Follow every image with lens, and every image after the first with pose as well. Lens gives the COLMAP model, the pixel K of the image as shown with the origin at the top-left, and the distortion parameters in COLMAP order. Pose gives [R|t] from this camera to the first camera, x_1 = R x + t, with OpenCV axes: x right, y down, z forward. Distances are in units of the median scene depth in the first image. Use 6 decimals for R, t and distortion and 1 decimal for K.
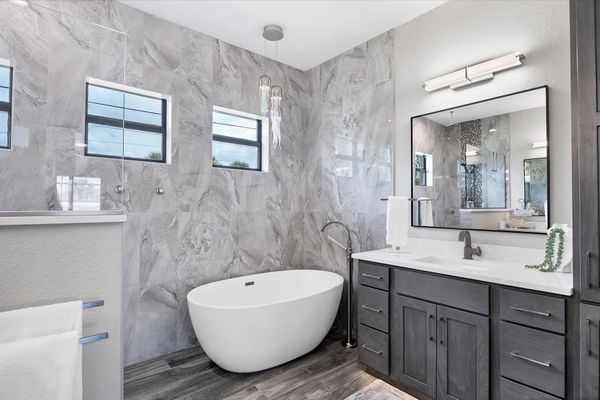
lens RADIAL K [[307.9, 0, 300.0], [0, 307.9, 200.0], [0, 0, 1]] dist [-0.004444, -0.000169]
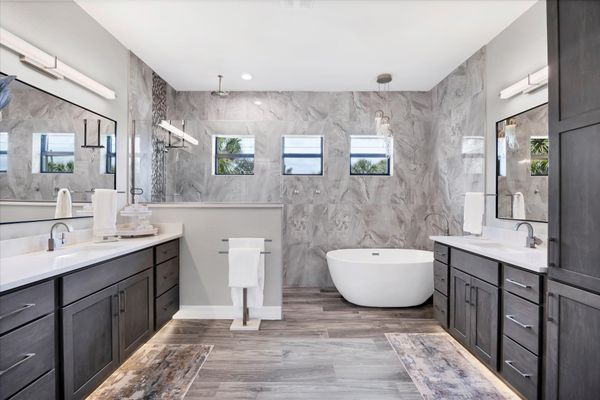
lens RADIAL K [[238.1, 0, 286.3], [0, 238.1, 199.9], [0, 0, 1]] dist [-0.000597, -0.000124]
pose [[0.769094, -0.001531, -0.639134, 0.247807], [0.011564, 0.999867, 0.011520, -0.000713], [0.639031, -0.016251, 0.769009, -0.134694]]
